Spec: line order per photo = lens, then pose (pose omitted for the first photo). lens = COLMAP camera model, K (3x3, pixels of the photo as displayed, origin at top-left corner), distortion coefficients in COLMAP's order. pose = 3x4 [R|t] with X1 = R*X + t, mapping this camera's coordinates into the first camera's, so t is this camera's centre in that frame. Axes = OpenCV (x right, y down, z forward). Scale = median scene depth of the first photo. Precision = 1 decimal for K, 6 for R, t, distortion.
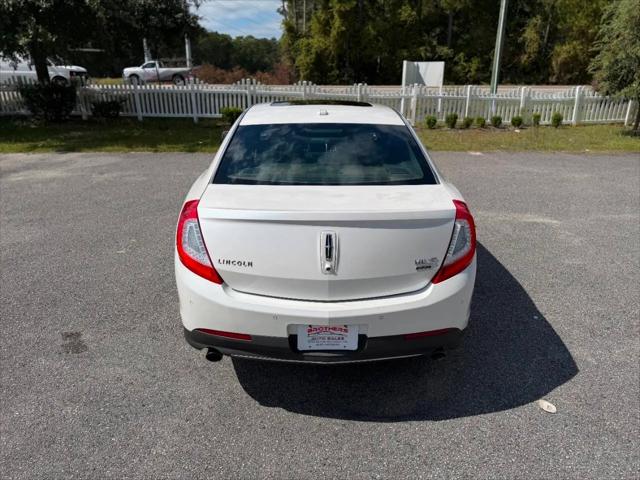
lens RADIAL K [[458.3, 0, 315.5], [0, 458.3, 239.0], [0, 0, 1]] dist [0.025851, -0.027128]
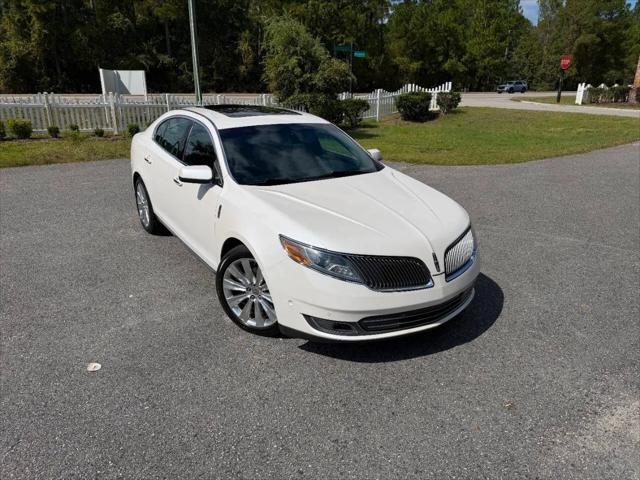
lens RADIAL K [[458.3, 0, 315.3], [0, 458.3, 238.9], [0, 0, 1]] dist [0.025851, -0.027128]
pose [[0.867453, -0.157255, 0.472012, 0.098201], [0.165301, 0.985934, 0.024686, 0.023064], [-0.469255, 0.056611, 0.881246, -0.063024]]
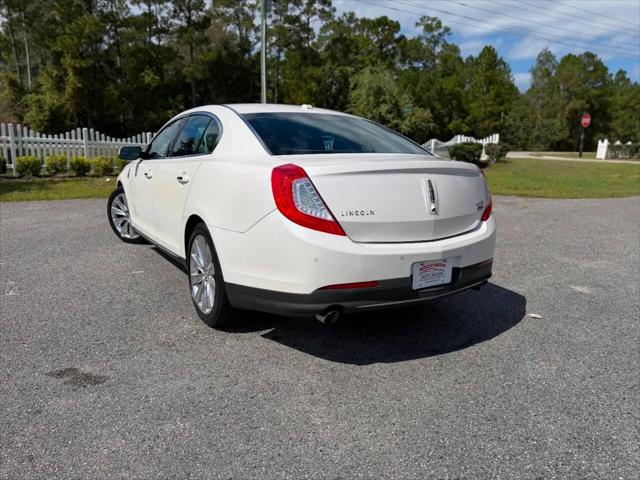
lens RADIAL K [[458.3, 0, 320.4], [0, 458.3, 242.8], [0, 0, 1]] dist [0.025851, -0.027128]
pose [[0.850699, -0.096147, 0.516785, -0.144948], [0.161183, 0.983483, -0.082353, 0.034854], [-0.500331, 0.153355, 0.852145, 0.031047]]
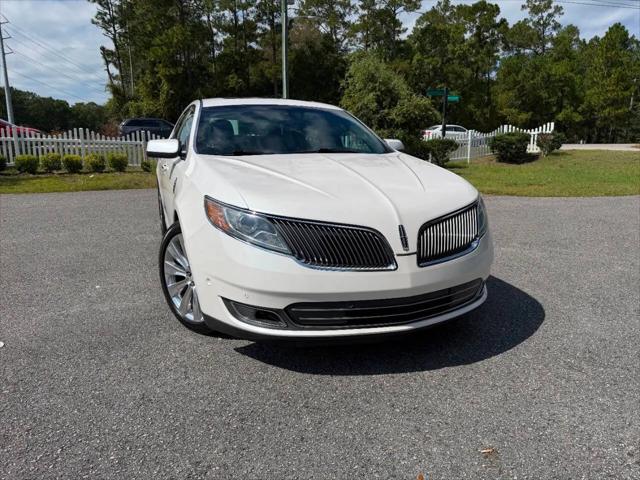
lens RADIAL K [[458.3, 0, 319.2], [0, 458.3, 240.3], [0, 0, 1]] dist [0.025851, -0.027128]
pose [[0.953921, -0.067965, 0.292258, 0.180430], [0.106122, 0.987477, -0.116739, 0.067629], [-0.280664, 0.142375, 0.949188, -0.036459]]
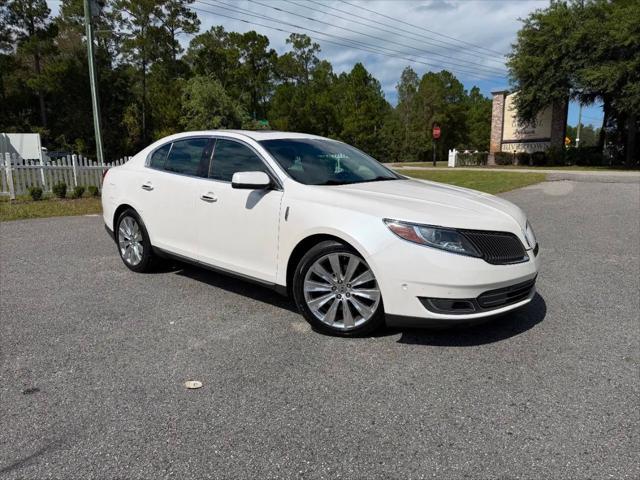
lens RADIAL K [[458.3, 0, 317.0], [0, 458.3, 242.5], [0, 0, 1]] dist [0.025851, -0.027128]
pose [[0.712128, -0.131909, 0.689546, 0.010633], [0.245346, 0.967020, -0.068391, 0.042180], [-0.657784, 0.217880, 0.721006, 0.009861]]
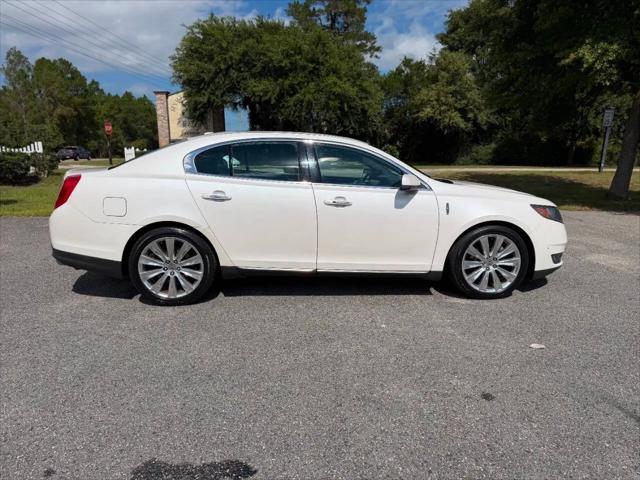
lens RADIAL K [[458.3, 0, 322.4], [0, 458.3, 243.9], [0, 0, 1]] dist [0.025851, -0.027128]
pose [[0.004275, -0.192312, 0.981325, -0.130754], [0.341866, 0.922487, 0.179292, -0.058712], [-0.939739, 0.334715, 0.069688, 0.271970]]
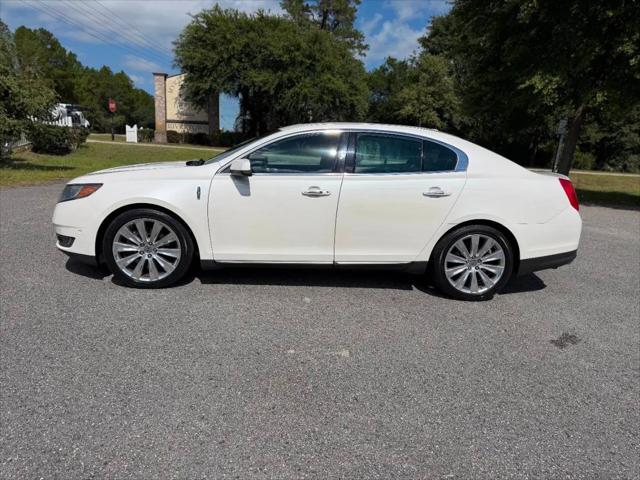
lens RADIAL K [[458.3, 0, 322.3], [0, 458.3, 243.8], [0, 0, 1]] dist [0.025851, -0.027128]
pose [[-0.051463, -0.217187, 0.974772, -0.372488], [0.285185, 0.932226, 0.222764, -0.090689], [-0.957090, 0.289454, 0.013963, 0.358462]]
